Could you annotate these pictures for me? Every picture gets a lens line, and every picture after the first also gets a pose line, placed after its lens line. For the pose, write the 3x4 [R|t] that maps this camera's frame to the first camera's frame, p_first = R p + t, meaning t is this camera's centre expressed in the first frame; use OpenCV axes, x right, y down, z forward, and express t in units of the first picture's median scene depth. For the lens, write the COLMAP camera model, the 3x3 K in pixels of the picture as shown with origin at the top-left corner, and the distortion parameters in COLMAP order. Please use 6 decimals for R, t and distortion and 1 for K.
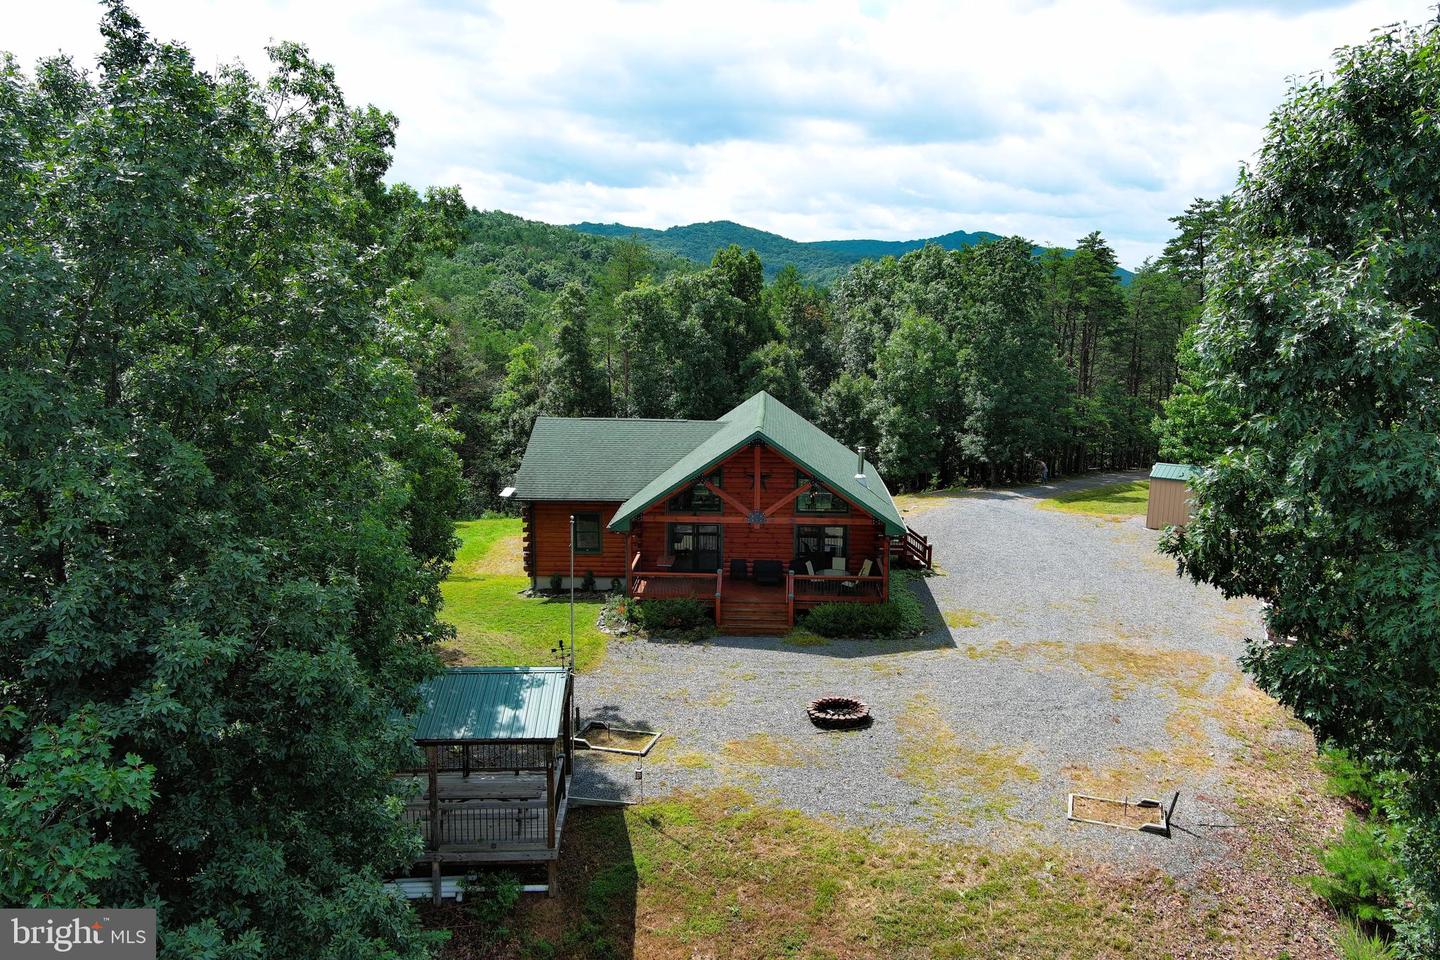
lens RADIAL K [[1103.0, 0, 720.0], [0, 1103.0, 480.0], [0, 0, 1]] dist [0.068651, -0.139817]
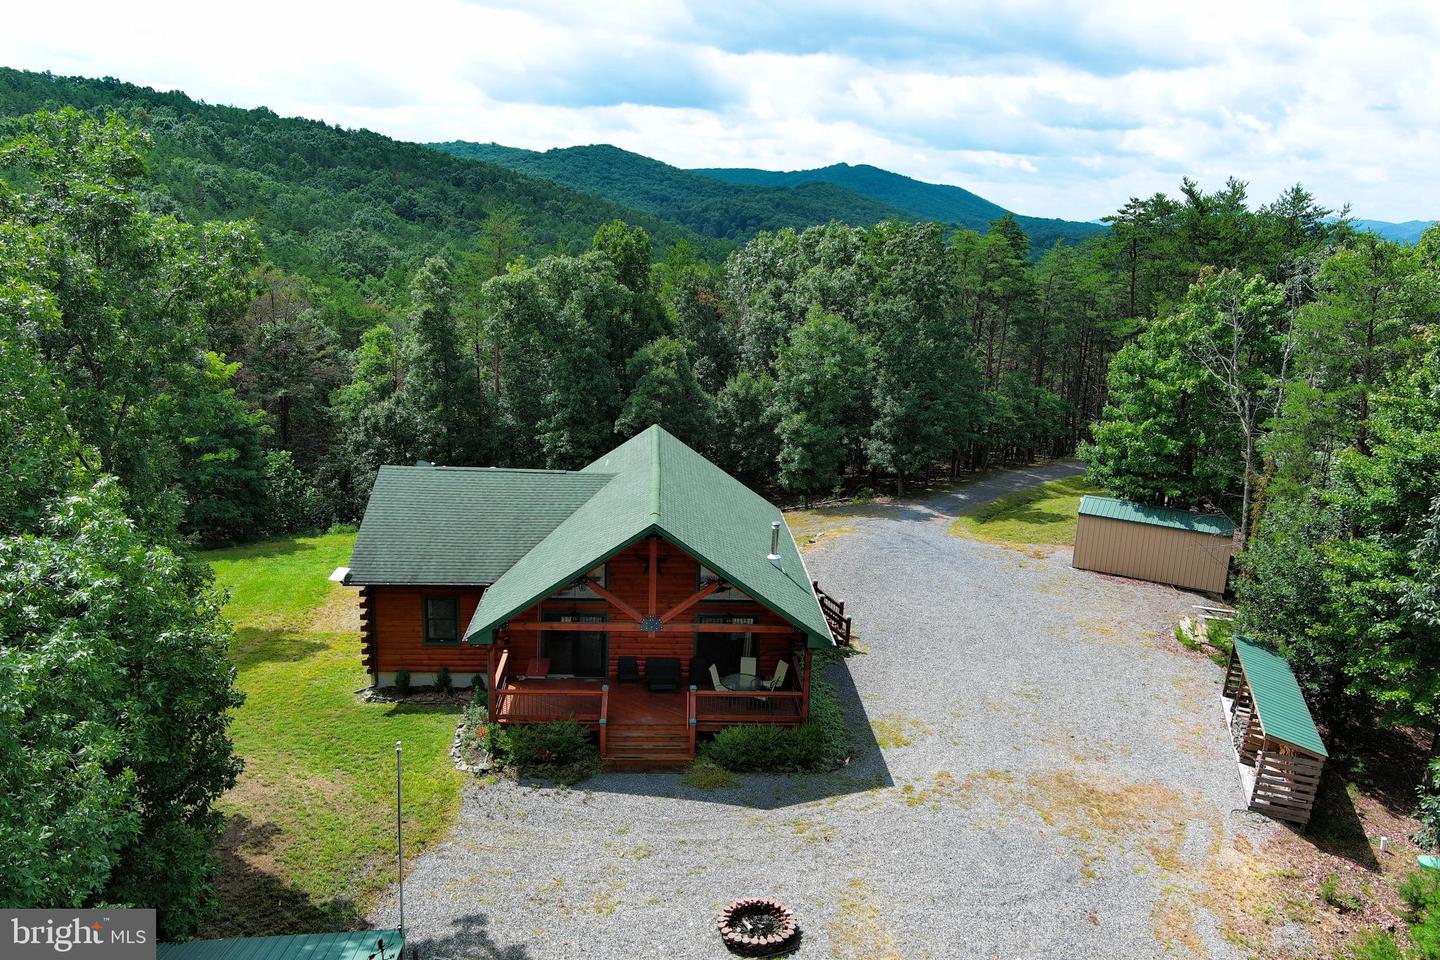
lens RADIAL K [[1103.0, 0, 720.0], [0, 1103.0, 480.0], [0, 0, 1]] dist [0.068651, -0.139817]
pose [[0.994209, 0.003769, 0.107397, -0.002387], [-0.010631, 0.997932, 0.063396, -0.068730], [-0.106936, -0.064171, 0.992193, 0.106487]]
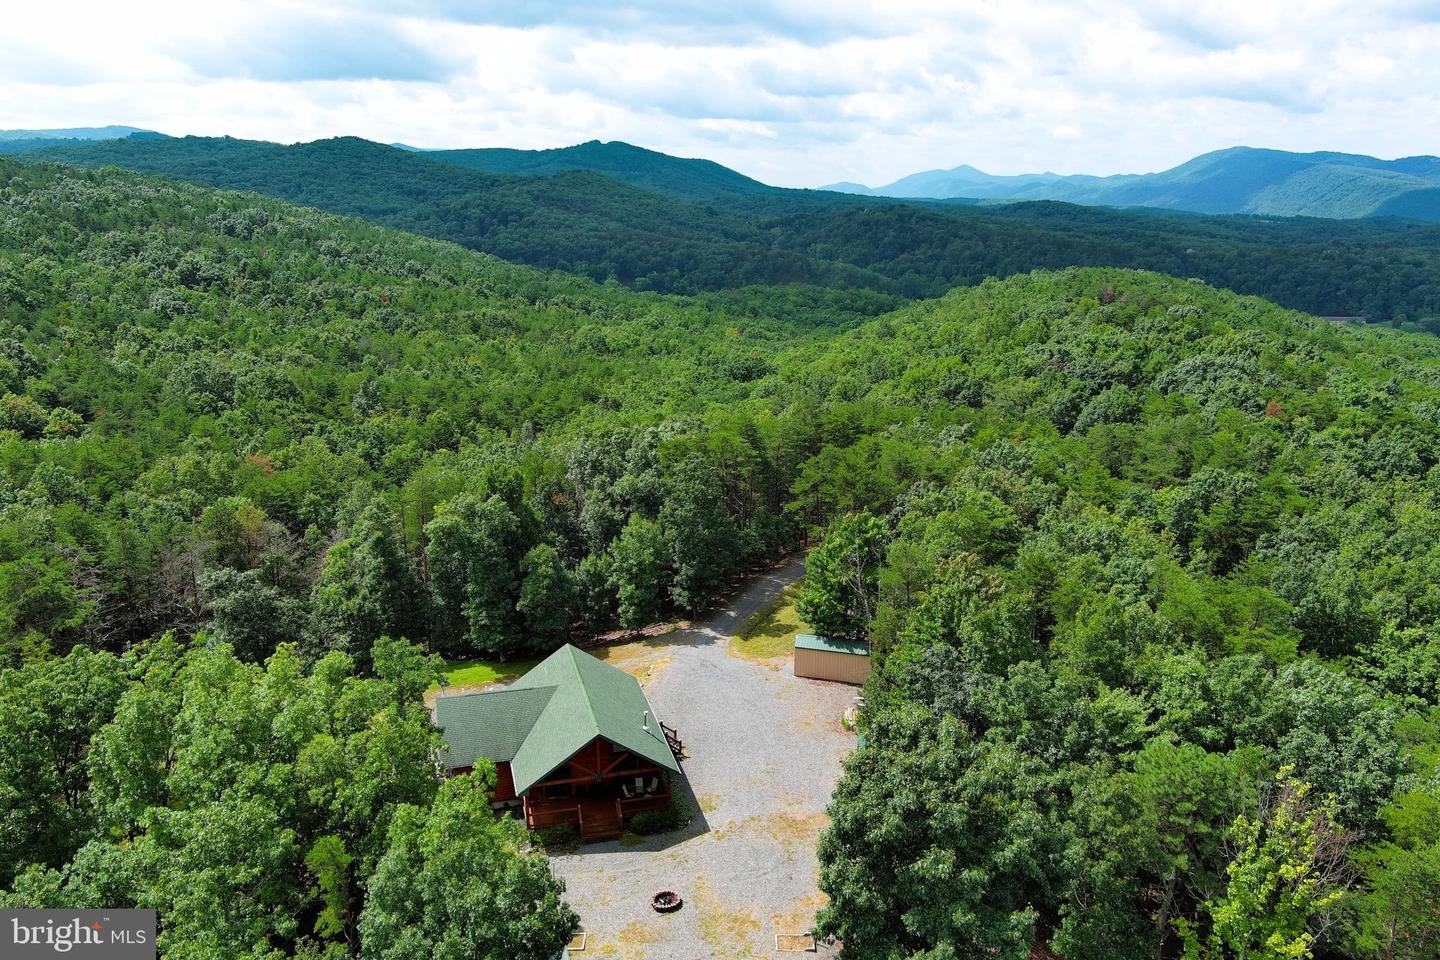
lens RADIAL K [[1103.0, 0, 720.0], [0, 1103.0, 480.0], [0, 0, 1]] dist [0.068651, -0.139817]
pose [[0.950251, -0.082206, 0.300442, -0.156497], [0.056260, 0.993979, 0.094028, -0.334810], [-0.306363, -0.072447, 0.949154, -0.413965]]
